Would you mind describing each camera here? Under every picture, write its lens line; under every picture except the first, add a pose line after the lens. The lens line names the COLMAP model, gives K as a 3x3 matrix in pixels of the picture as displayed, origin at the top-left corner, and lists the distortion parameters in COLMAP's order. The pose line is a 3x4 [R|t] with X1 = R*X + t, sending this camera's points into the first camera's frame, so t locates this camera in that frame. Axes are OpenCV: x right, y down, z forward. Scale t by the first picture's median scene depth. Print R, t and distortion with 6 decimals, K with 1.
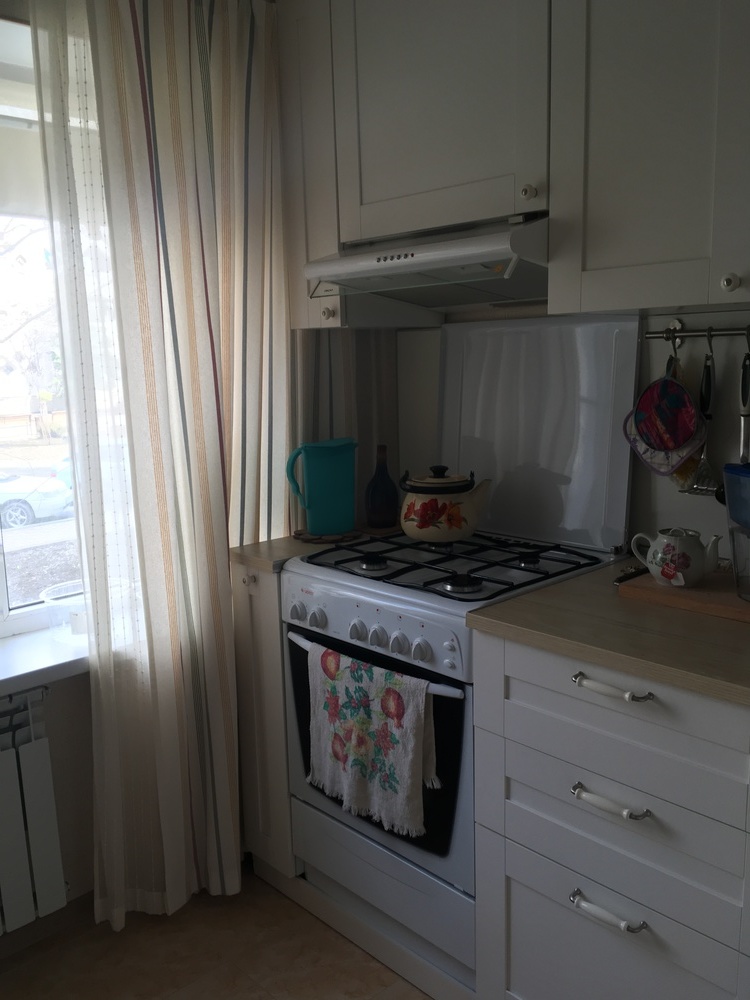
lens RADIAL K [[848.6, 0, 375.5], [0, 848.6, 502.6], [0, 0, 1]] dist [0.013438, 0.002711]
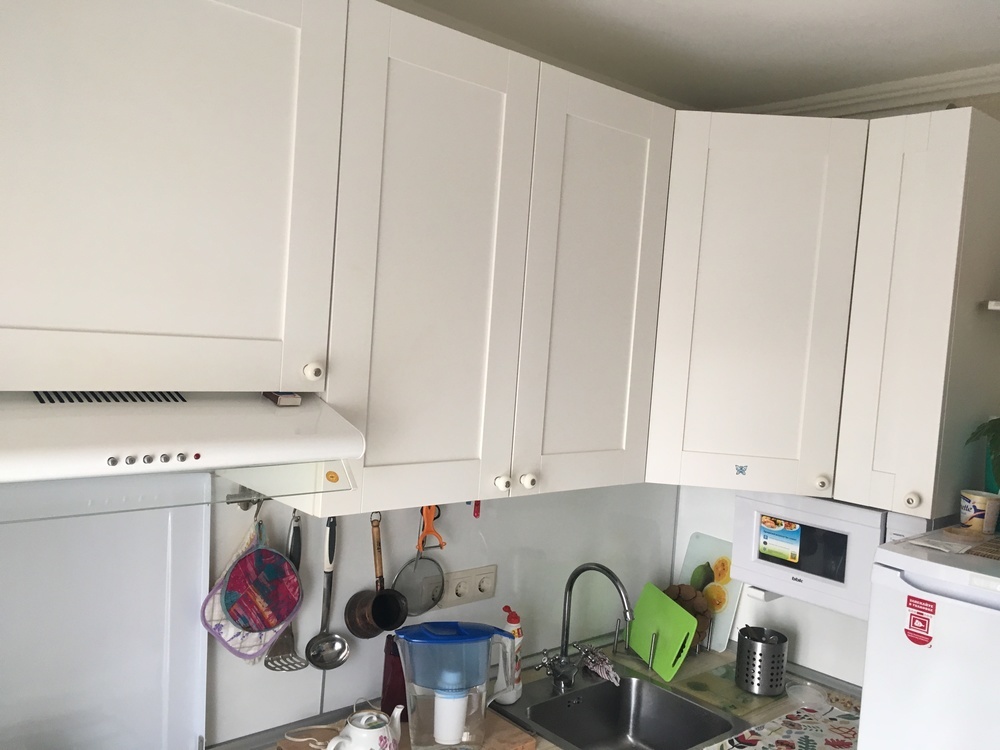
lens RADIAL K [[848.6, 0, 499.9], [0, 848.6, 373.8], [0, 0, 1]] dist [0.013438, 0.002711]
pose [[0.053393, -0.025629, 0.998245, -0.506148], [0.105755, 0.994194, 0.019869, -0.313433], [-0.992958, 0.104508, 0.055794, 0.689629]]
